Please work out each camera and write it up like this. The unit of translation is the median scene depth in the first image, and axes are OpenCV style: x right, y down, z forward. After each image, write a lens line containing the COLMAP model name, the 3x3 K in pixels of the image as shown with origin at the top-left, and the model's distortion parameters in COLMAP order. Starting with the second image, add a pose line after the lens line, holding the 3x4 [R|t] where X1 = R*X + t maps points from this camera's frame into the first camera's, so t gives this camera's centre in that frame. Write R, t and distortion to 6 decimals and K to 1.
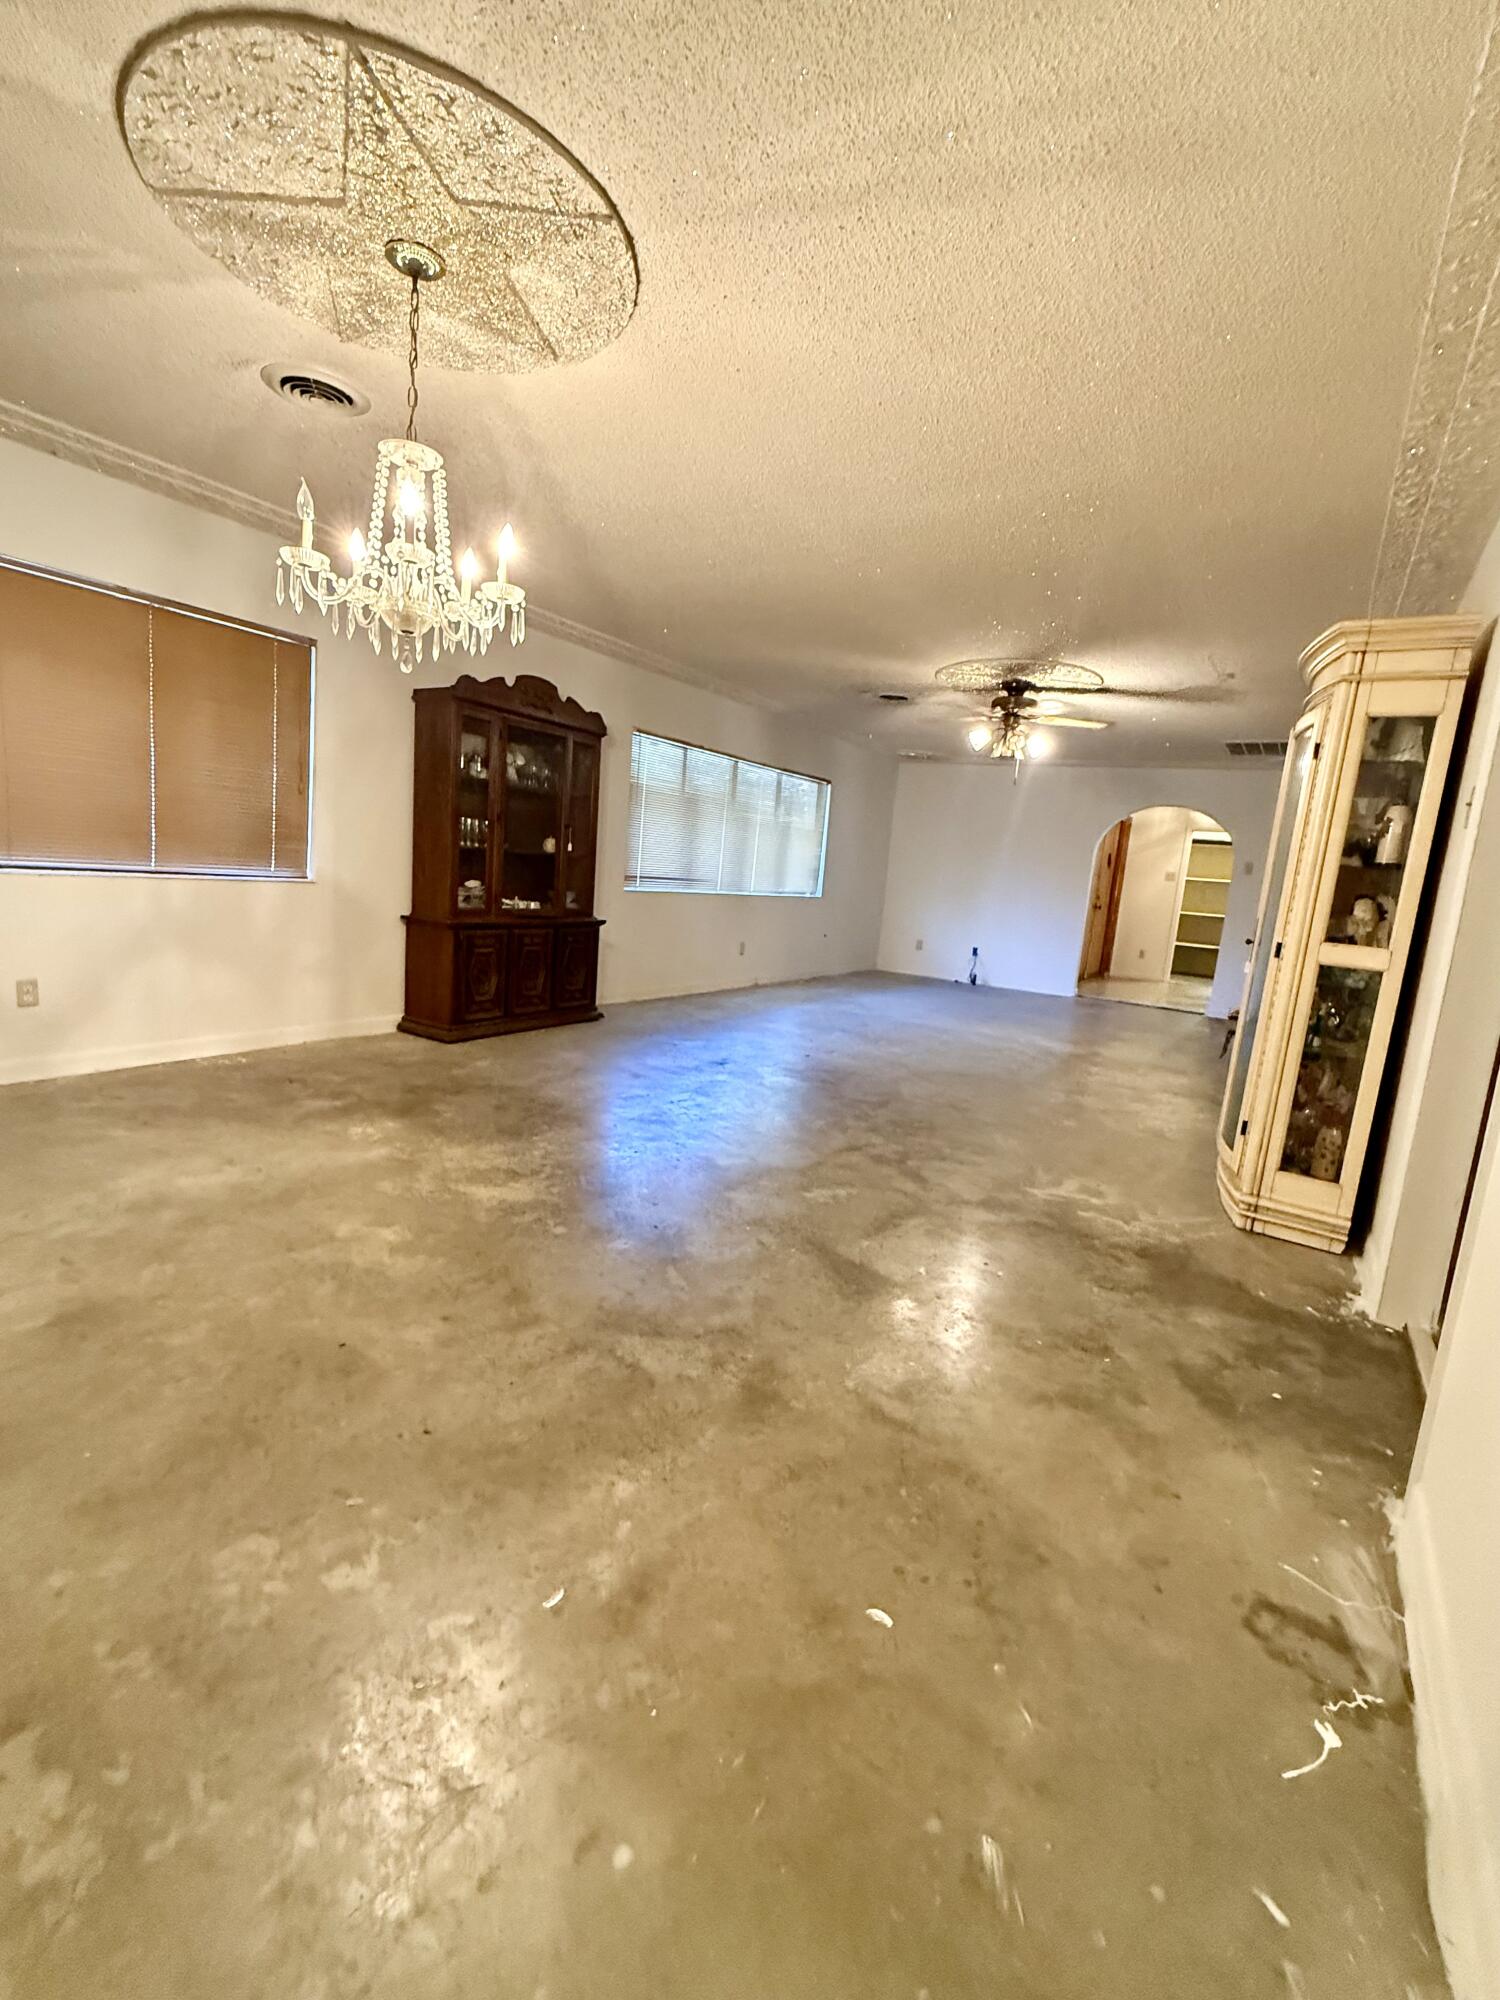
lens RADIAL K [[854.7, 0, 751.6], [0, 854.7, 998.7], [0, 0, 1]] dist [-0.001009, -0.000333]
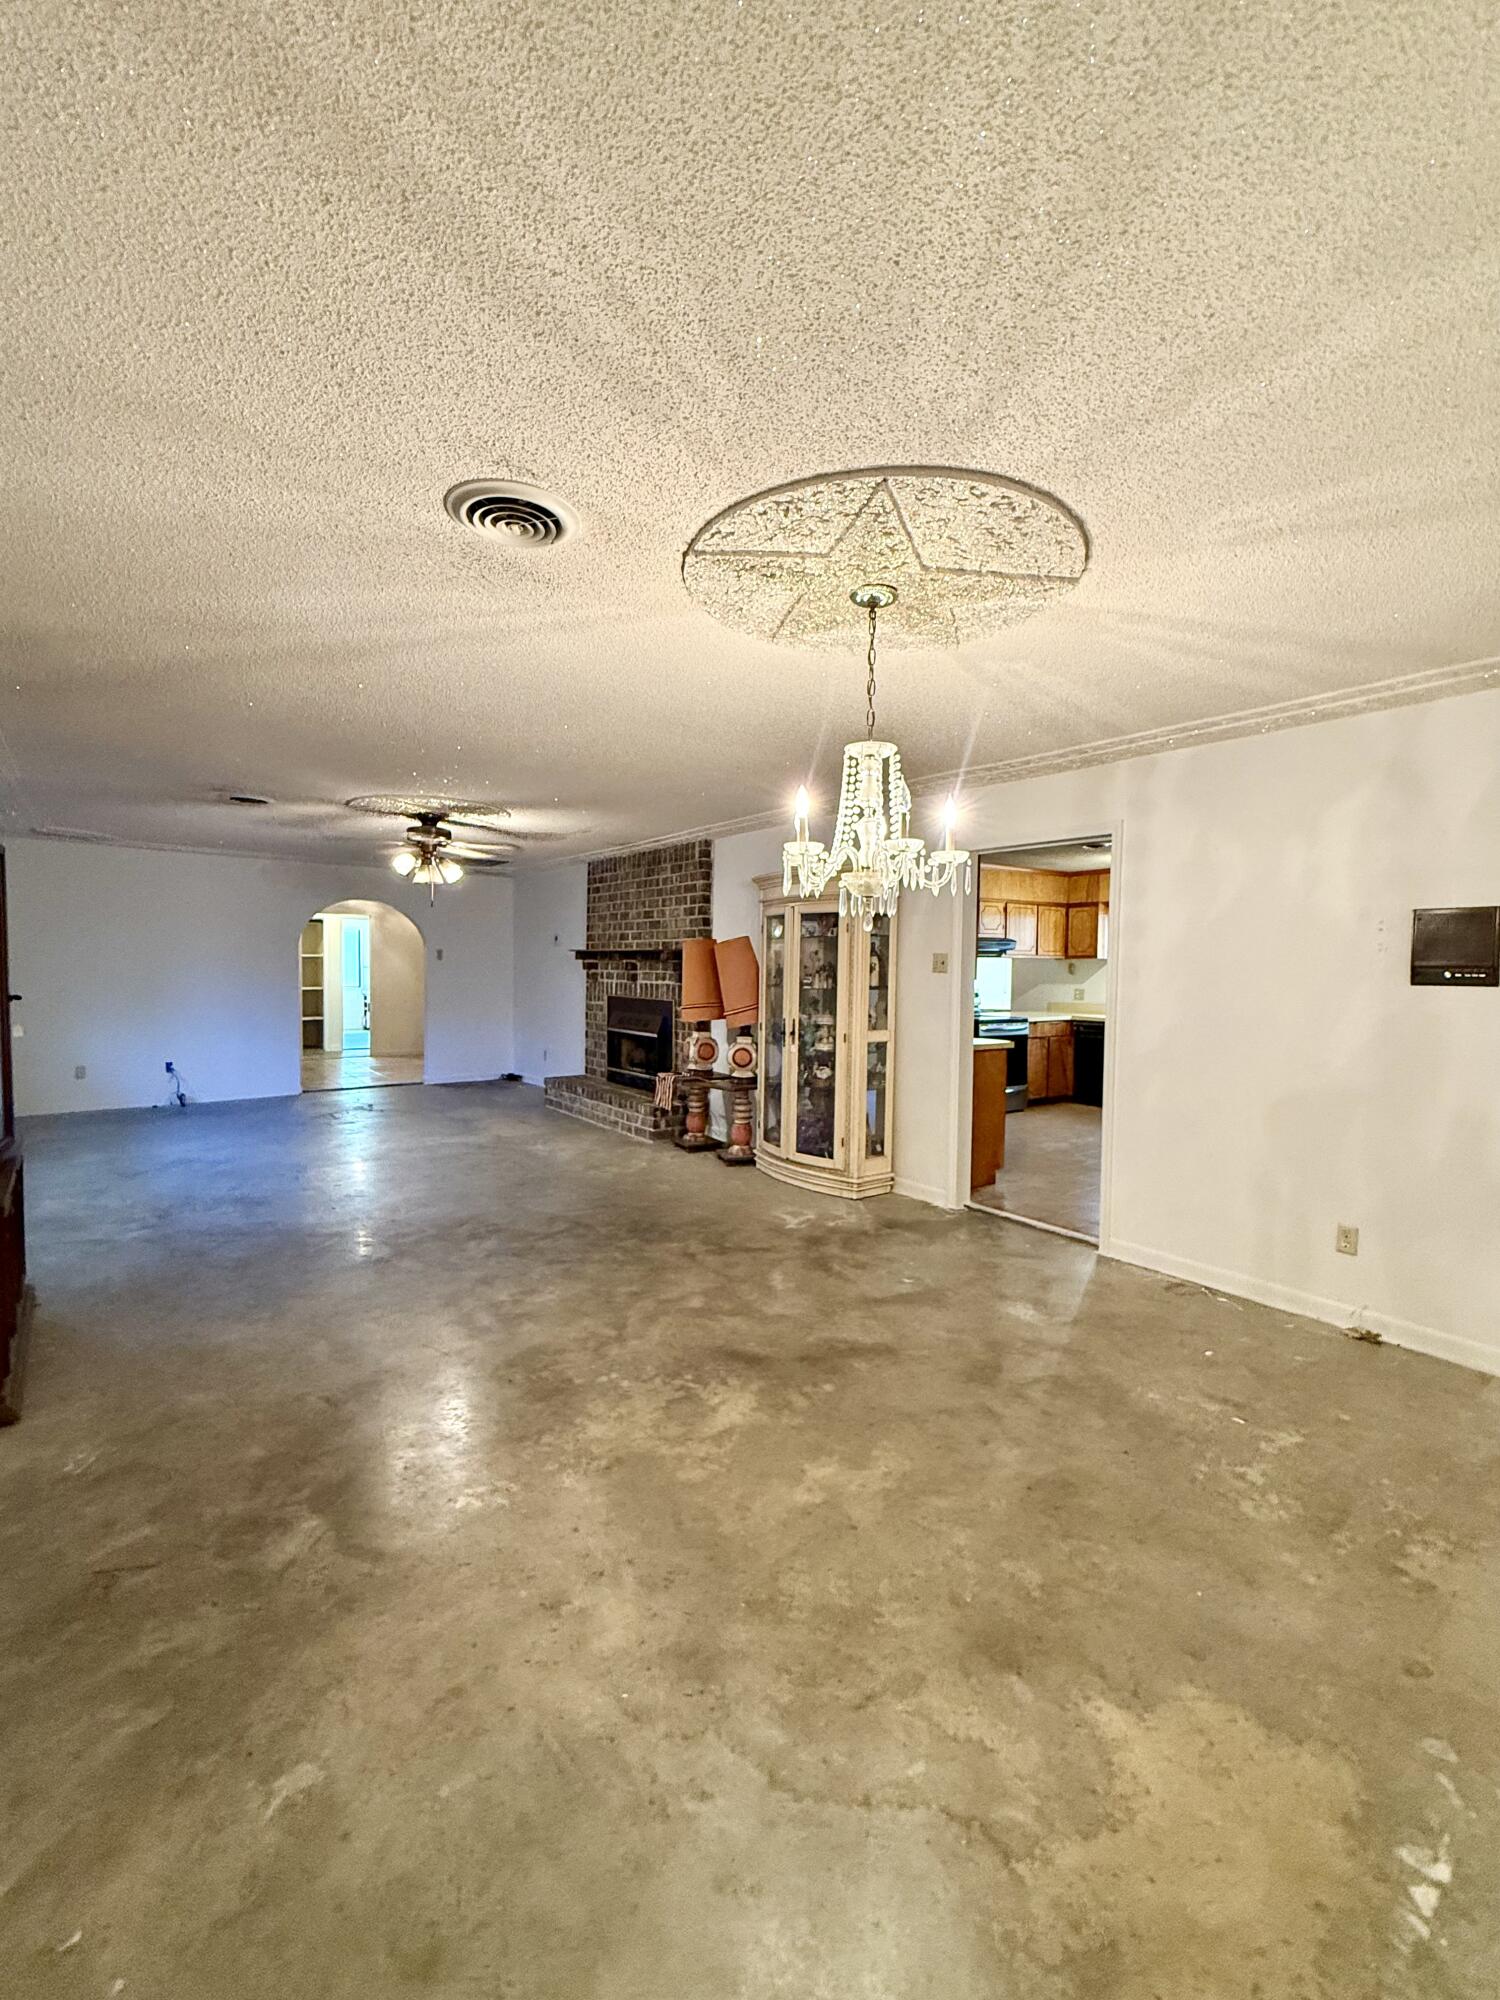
lens RADIAL K [[854.7, 0, 751.6], [0, 854.7, 998.7], [0, 0, 1]] dist [-0.001009, -0.000333]
pose [[0.338359, -0.114334, 0.934045, -1.156803], [0.159894, 0.985143, 0.062667, -0.296810], [-0.927333, 0.128144, 0.351614, 0.580812]]
